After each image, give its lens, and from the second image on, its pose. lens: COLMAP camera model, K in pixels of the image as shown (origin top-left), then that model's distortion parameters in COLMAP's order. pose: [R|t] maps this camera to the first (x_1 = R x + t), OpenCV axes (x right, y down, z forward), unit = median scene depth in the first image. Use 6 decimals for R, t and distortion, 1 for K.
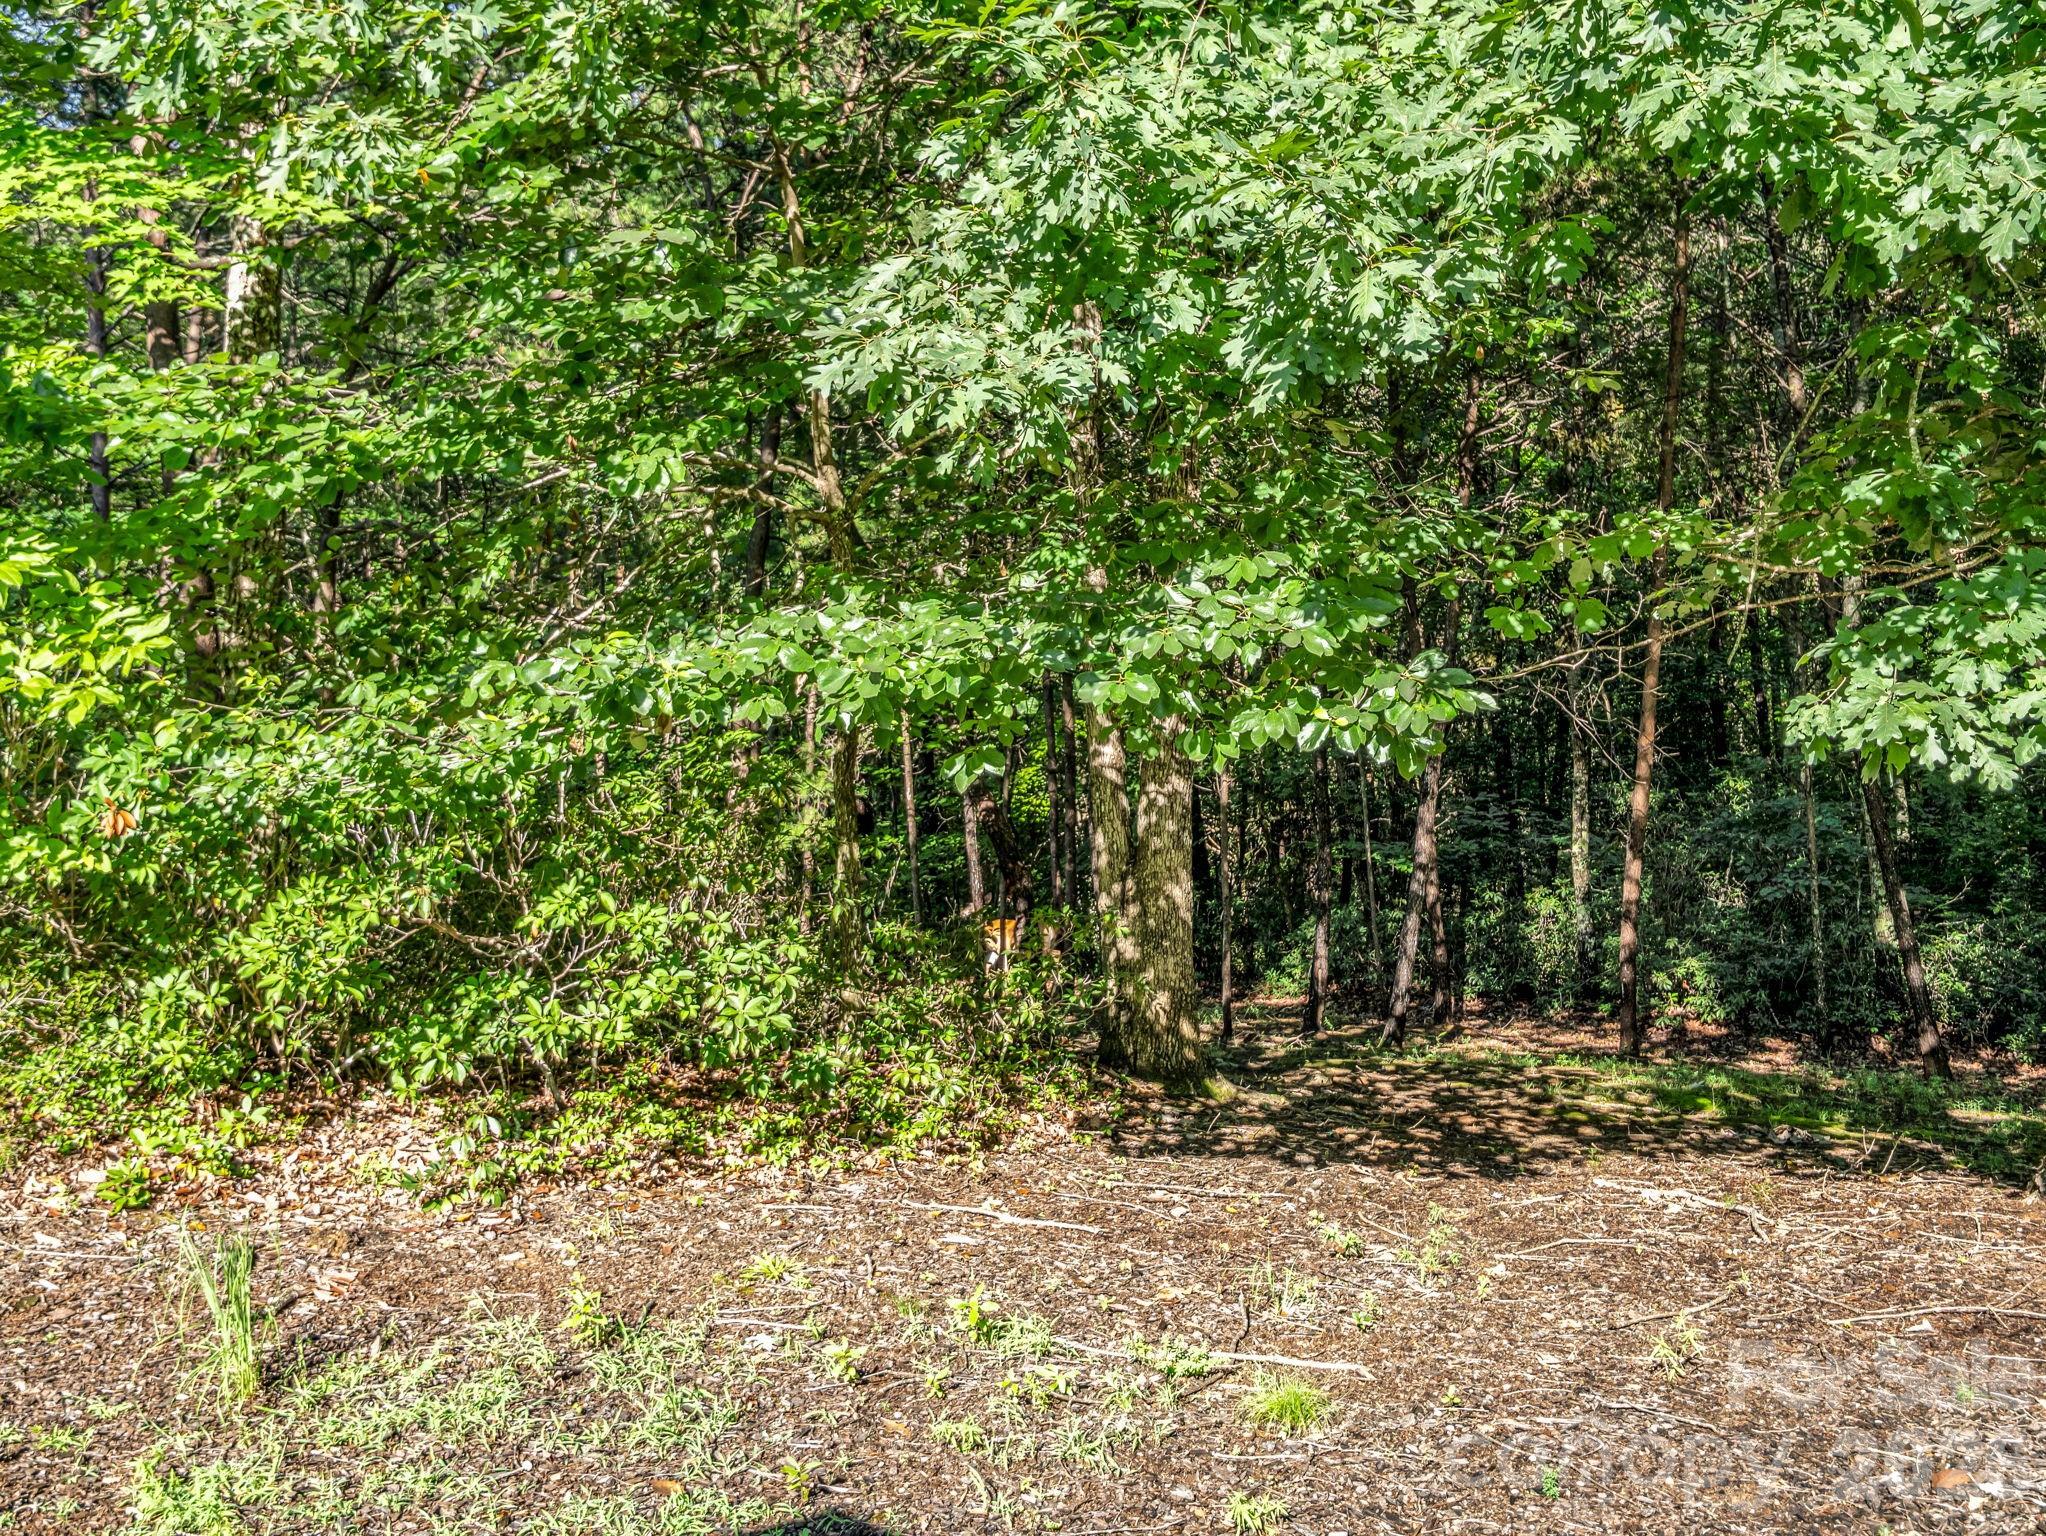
lens RADIAL K [[1964.5, 0, 1023.0], [0, 1964.5, 768.0], [0, 0, 1]] dist [0.006343, -0.002544]
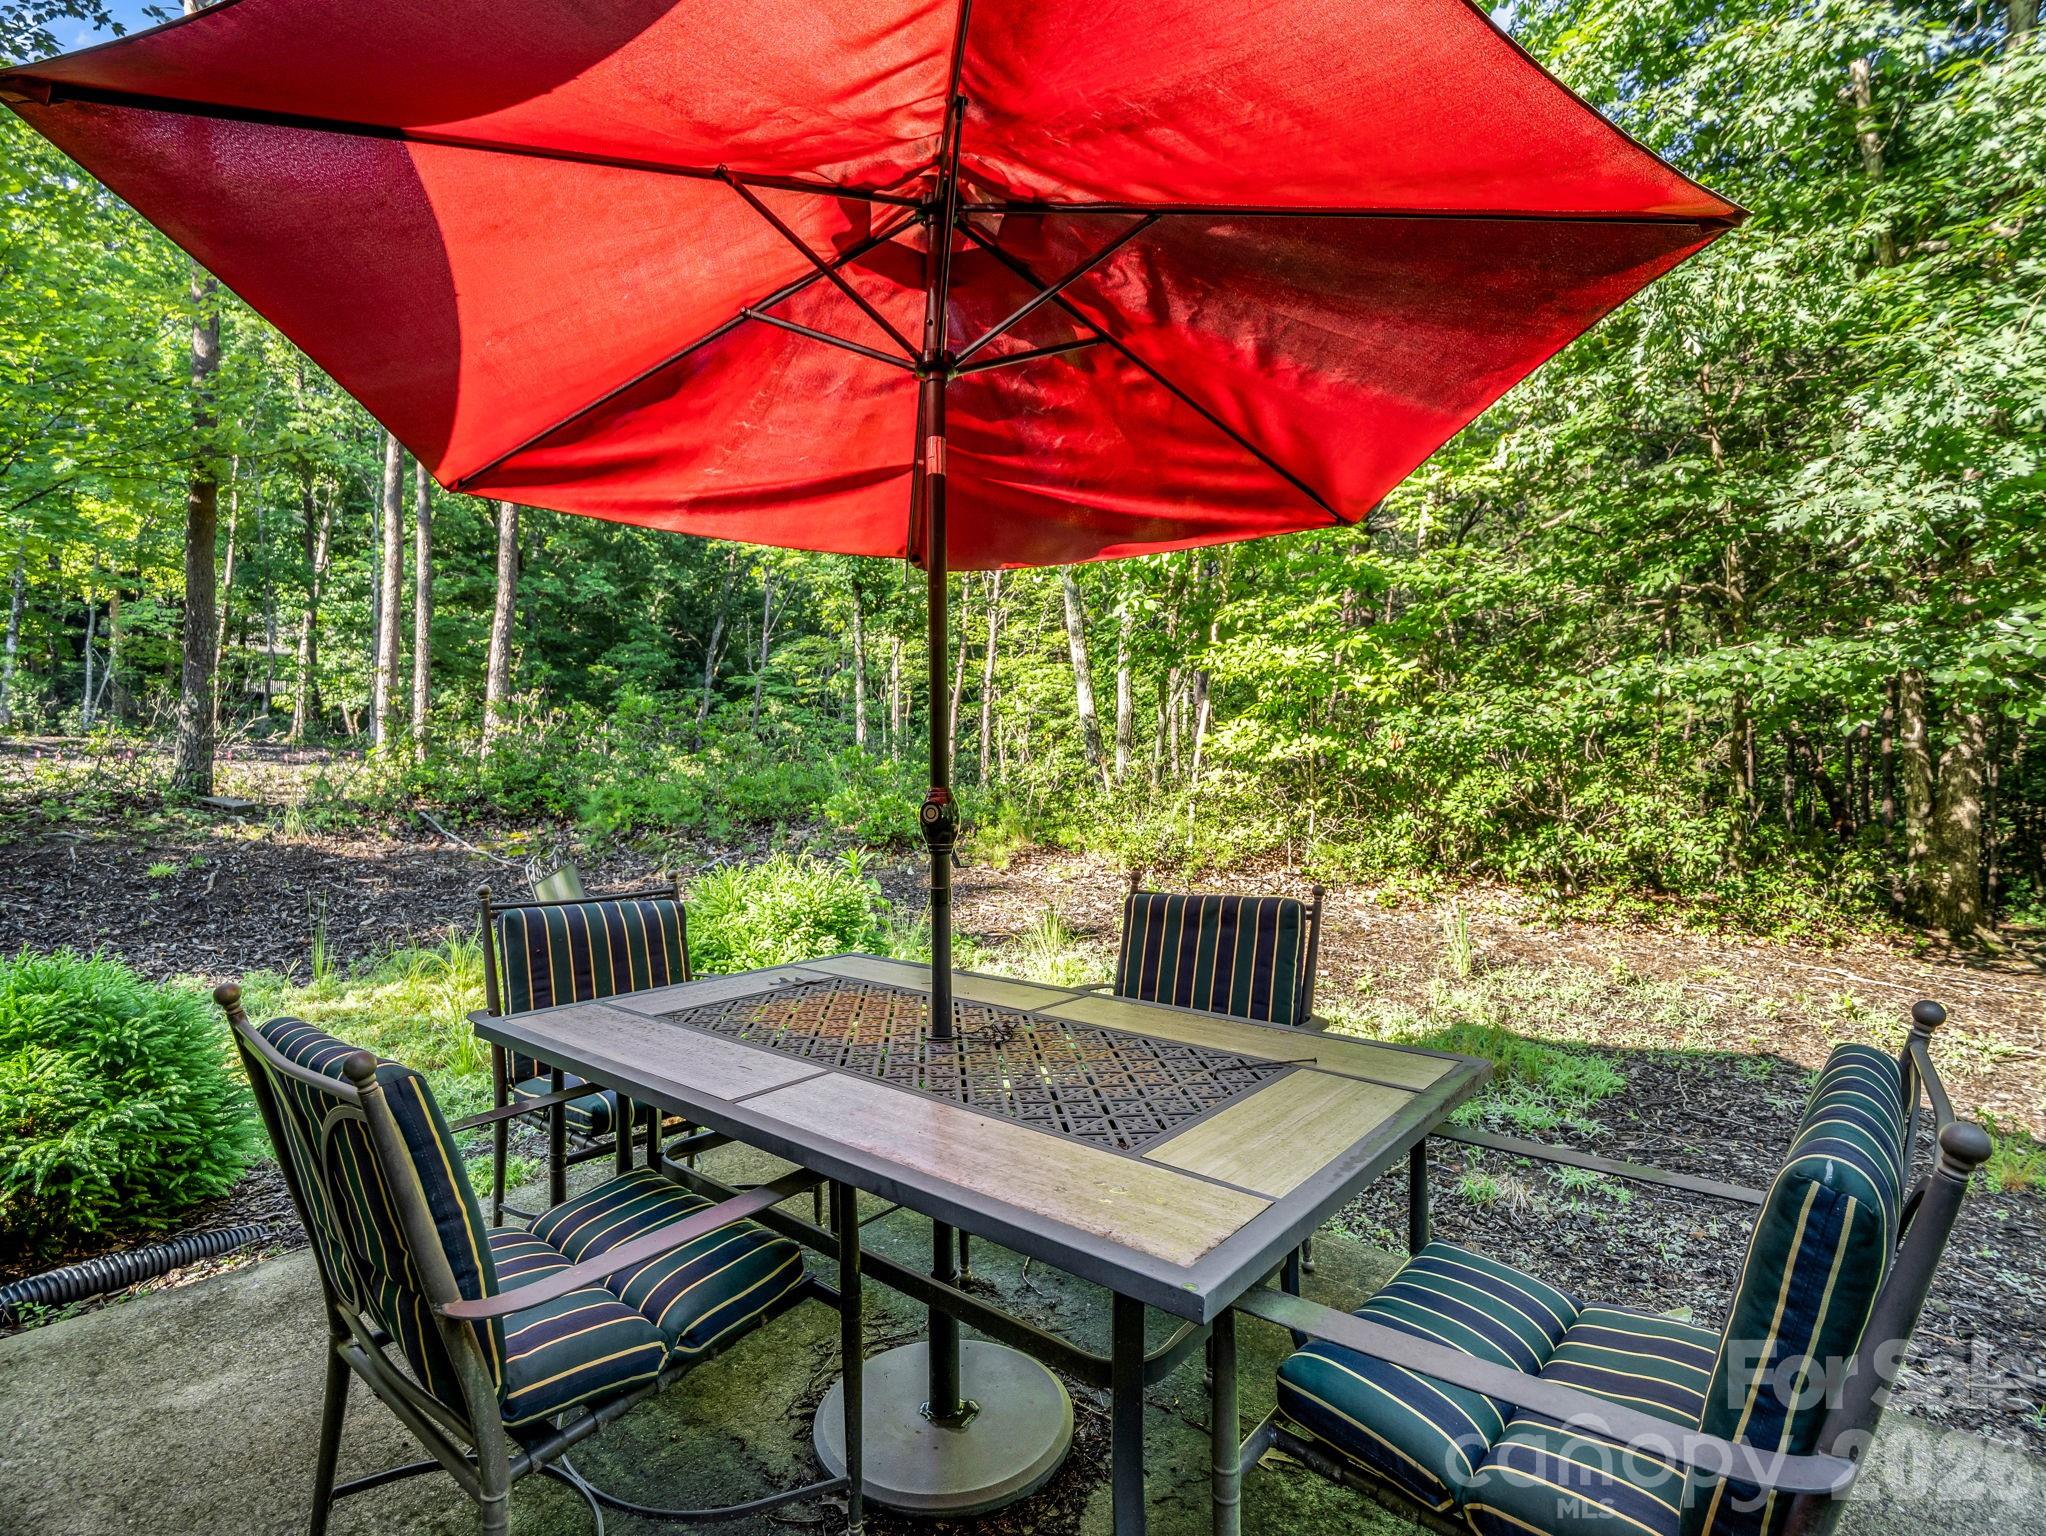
lens RADIAL K [[1002.5, 0, 1023.0], [0, 1002.5, 768.0], [0, 0, 1]] dist [-0.016920, -0.000370]
pose [[0.796997, 0.033050, -0.603078, -0.091387], [-0.050539, 0.998649, -0.012061, 0.101535], [0.601865, 0.040092, 0.797591, -0.261310]]
